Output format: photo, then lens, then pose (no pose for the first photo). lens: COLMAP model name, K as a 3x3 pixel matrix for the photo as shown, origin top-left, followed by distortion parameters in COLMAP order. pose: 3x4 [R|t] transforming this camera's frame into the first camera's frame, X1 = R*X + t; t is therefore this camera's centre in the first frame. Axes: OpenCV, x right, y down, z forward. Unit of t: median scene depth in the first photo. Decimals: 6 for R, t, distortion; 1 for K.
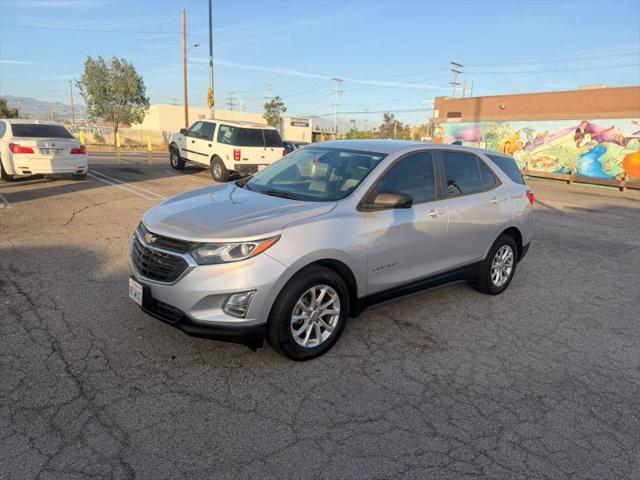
lens RADIAL K [[450.9, 0, 322.7], [0, 450.9, 235.1], [0, 0, 1]] dist [0.047806, -0.065918]
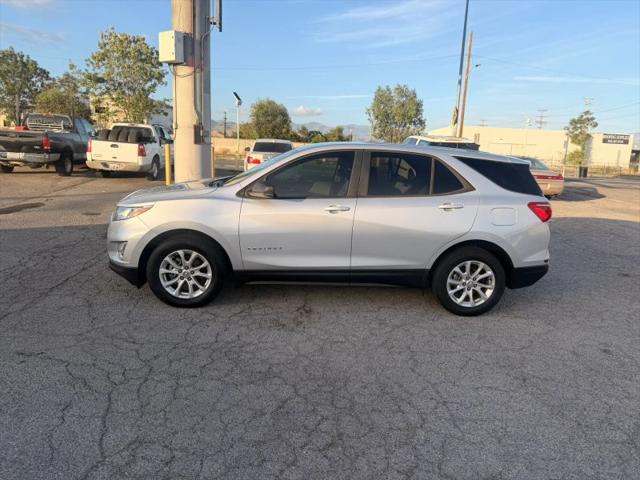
lens RADIAL K [[450.9, 0, 322.6], [0, 450.9, 241.1], [0, 0, 1]] dist [0.047806, -0.065918]
pose [[0.793191, 0.111074, -0.598757, 0.326919], [-0.130412, 0.991397, 0.011150, 0.006581], [0.594845, 0.069241, 0.800853, 0.060567]]
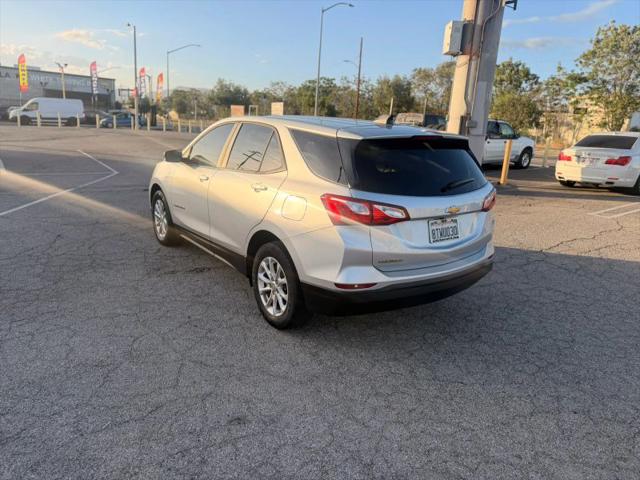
lens RADIAL K [[450.9, 0, 319.1], [0, 450.9, 241.6], [0, 0, 1]] dist [0.047806, -0.065918]
pose [[-0.100244, 0.189735, -0.976705, 0.505033], [-0.245715, 0.946523, 0.209091, -0.077300], [0.964145, 0.260951, -0.048262, 0.520143]]
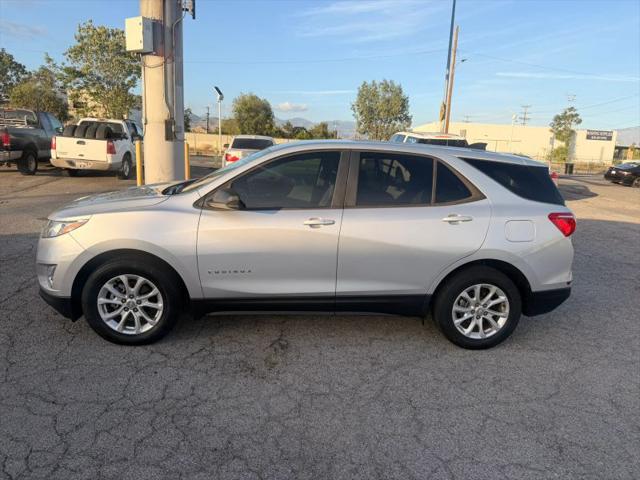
lens RADIAL K [[450.9, 0, 319.3], [0, 450.9, 238.9], [0, 0, 1]] dist [0.047806, -0.065918]
pose [[0.808634, 0.109726, -0.577989, 0.284189], [-0.126222, 0.991933, 0.011719, -0.010986], [0.574612, 0.063479, 0.815961, 0.121748]]
